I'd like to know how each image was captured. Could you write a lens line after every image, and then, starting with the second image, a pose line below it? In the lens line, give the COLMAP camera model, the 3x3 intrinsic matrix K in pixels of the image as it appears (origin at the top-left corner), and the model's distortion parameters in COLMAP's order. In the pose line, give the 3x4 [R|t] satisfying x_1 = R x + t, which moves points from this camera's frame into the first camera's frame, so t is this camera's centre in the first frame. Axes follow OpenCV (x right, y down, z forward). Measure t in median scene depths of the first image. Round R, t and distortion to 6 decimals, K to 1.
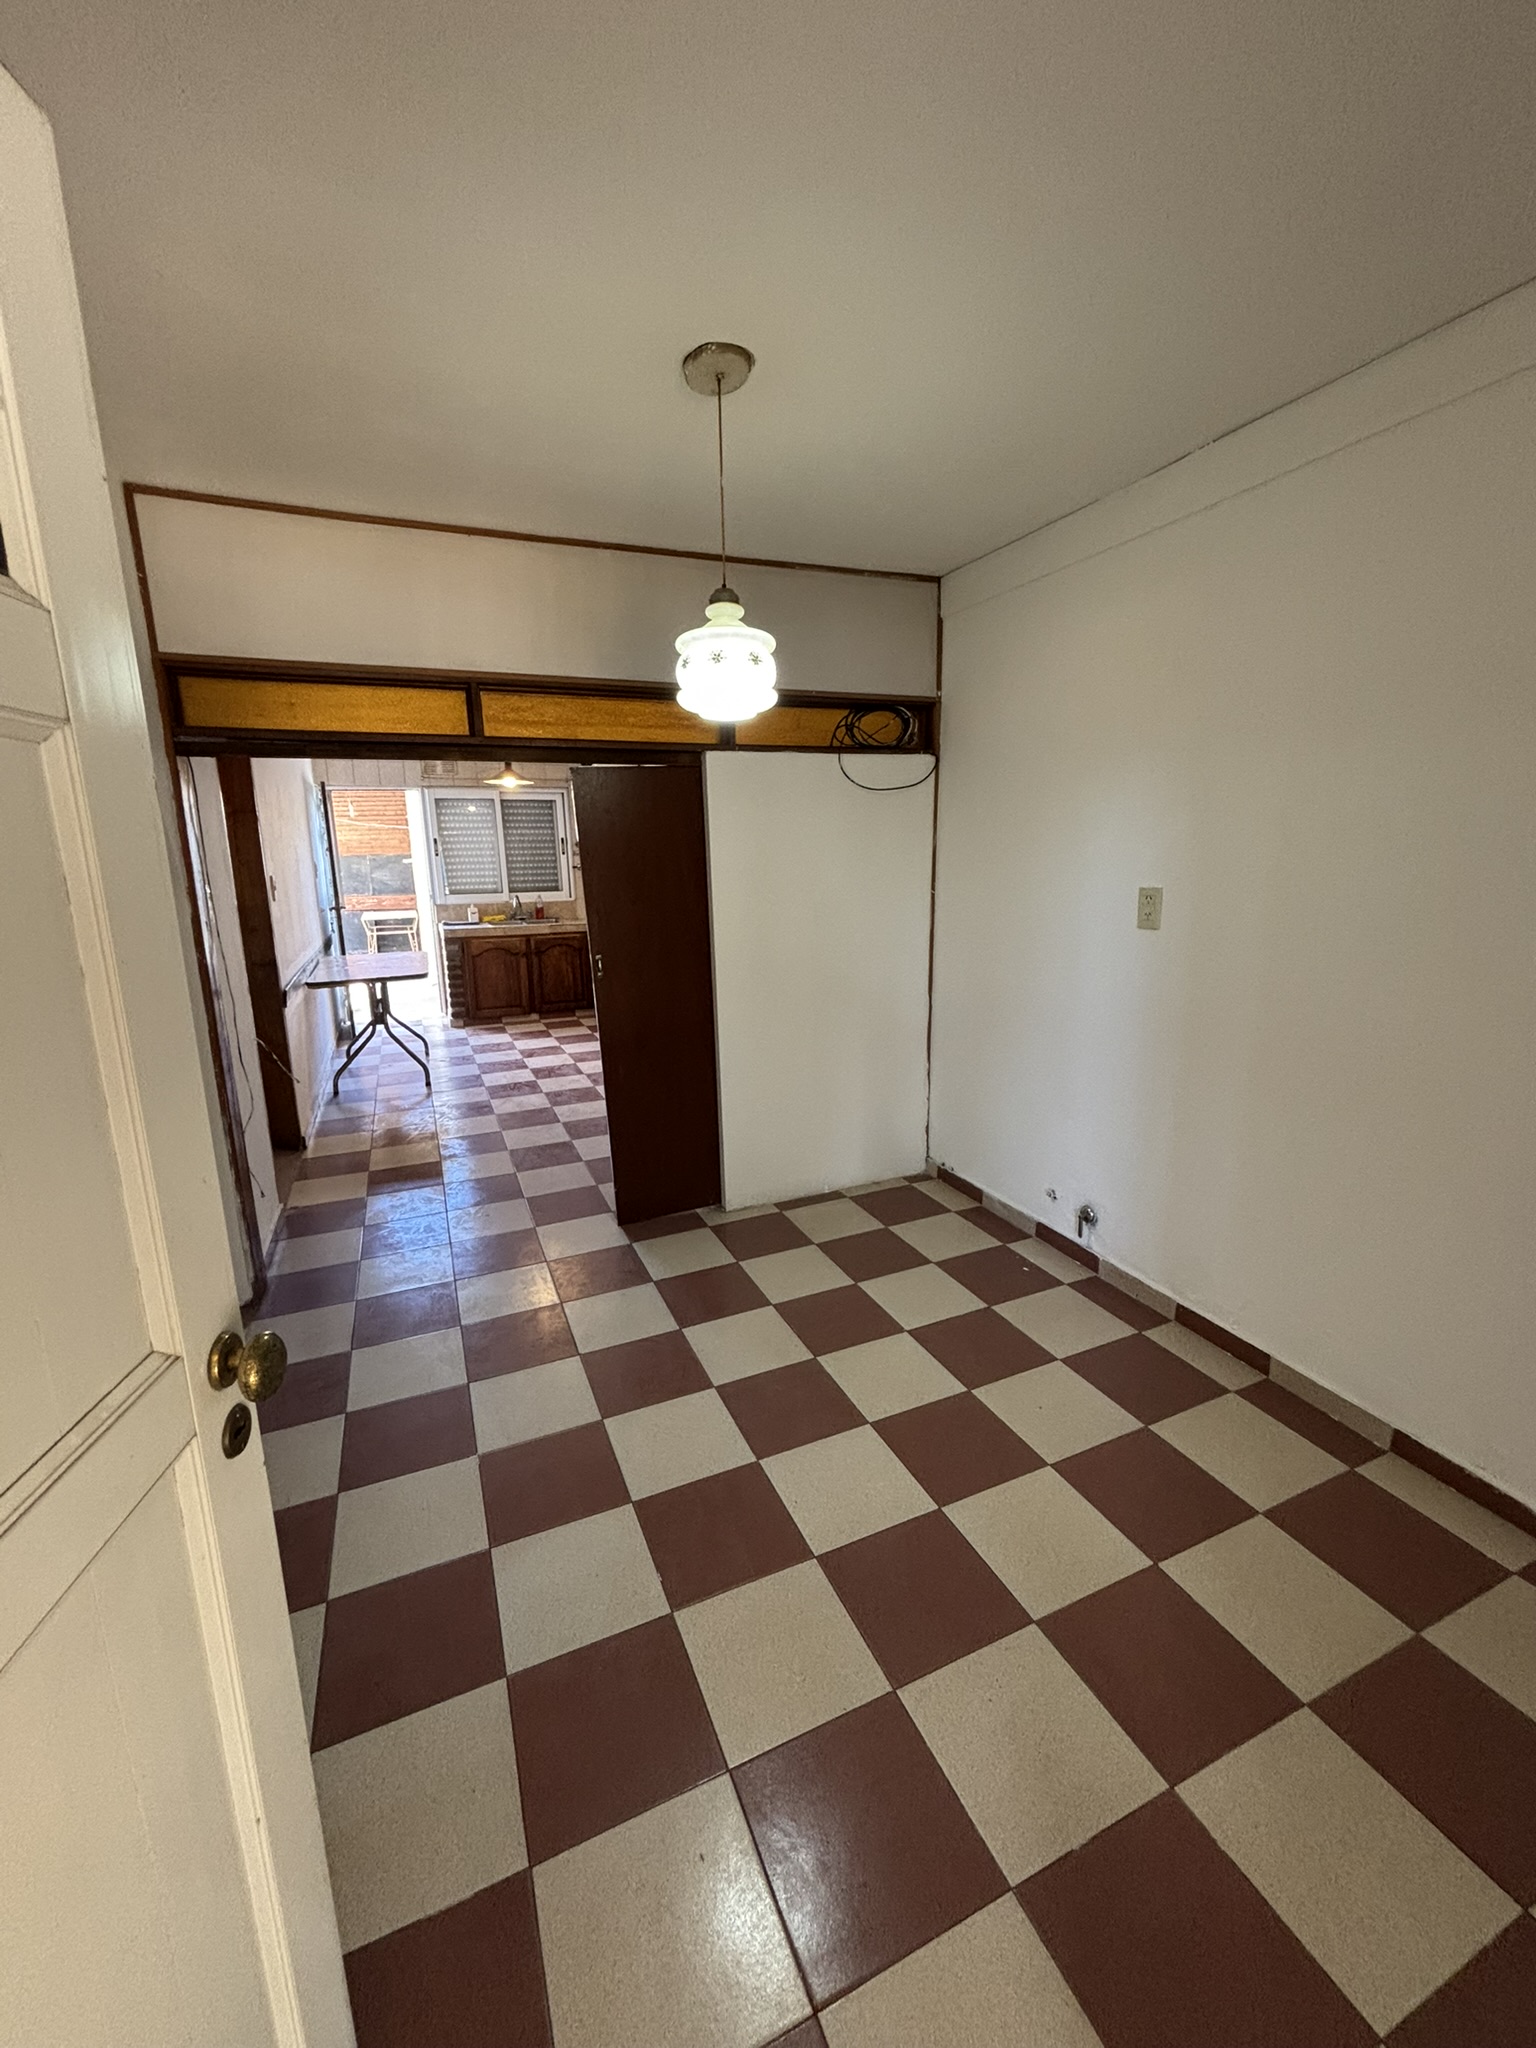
lens RADIAL K [[830.7, 0, 778.3], [0, 830.7, 1027.6], [0, 0, 1]] dist [-0.018951, 0.000096]
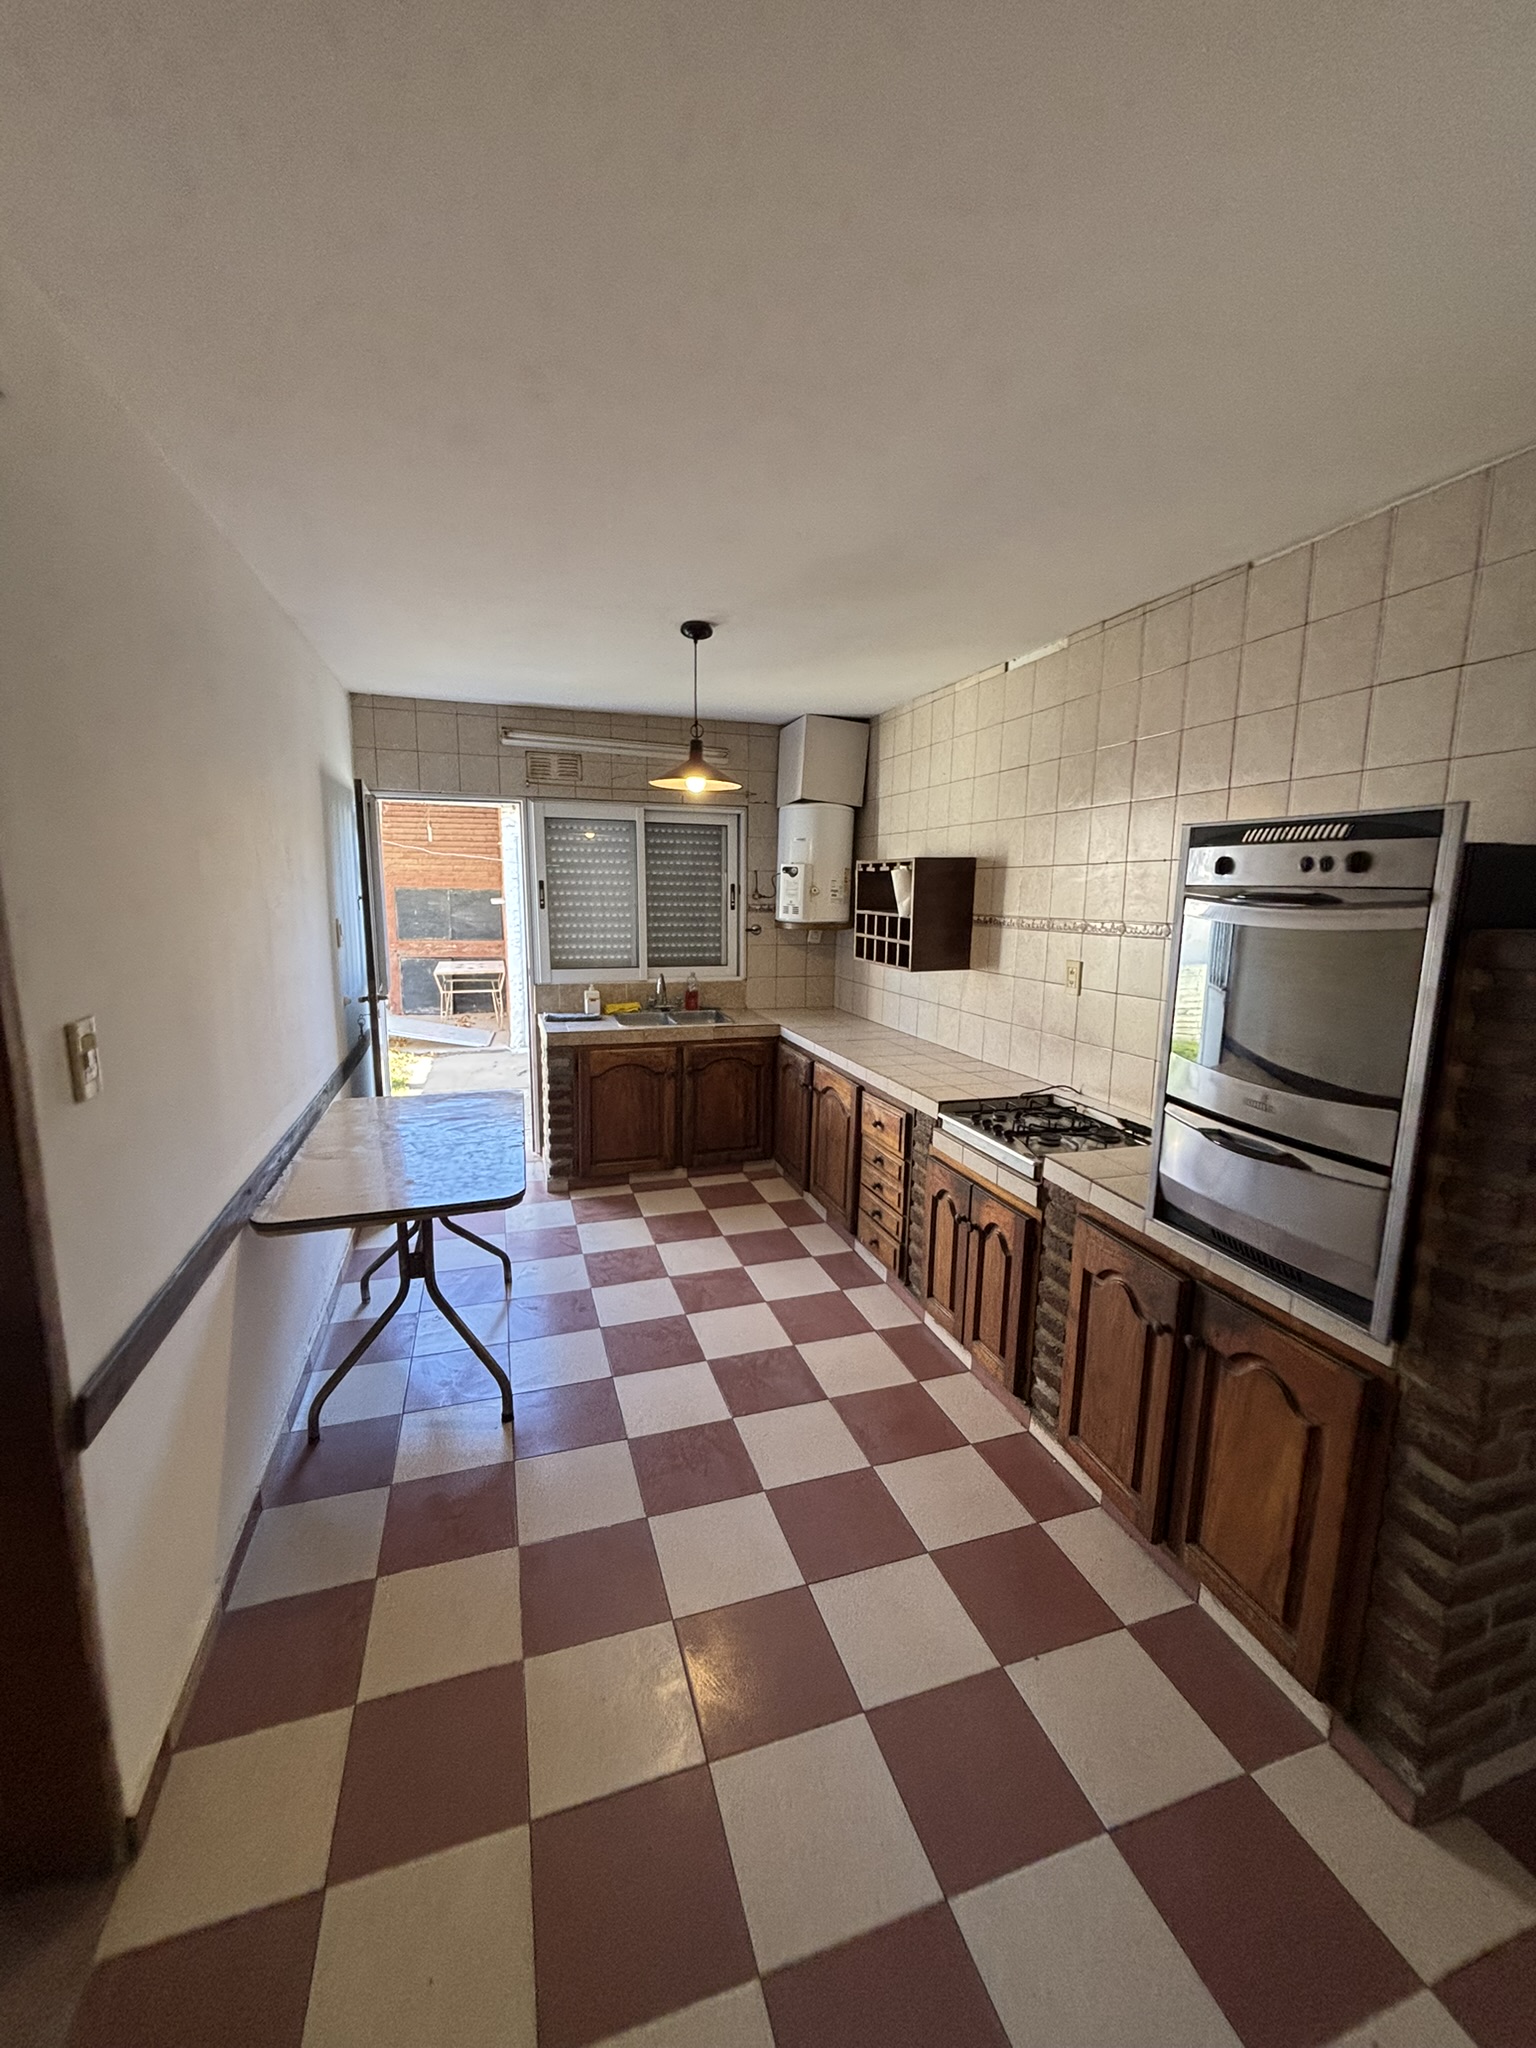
lens RADIAL K [[830.7, 0, 762.0], [0, 830.7, 1018.6], [0, 0, 1]] dist [-0.018951, 0.000096]
pose [[0.993523, 0.048993, -0.102526, -0.176022], [-0.054096, 0.997401, -0.047592, -0.100936], [0.099928, 0.052830, 0.993591, 0.390422]]
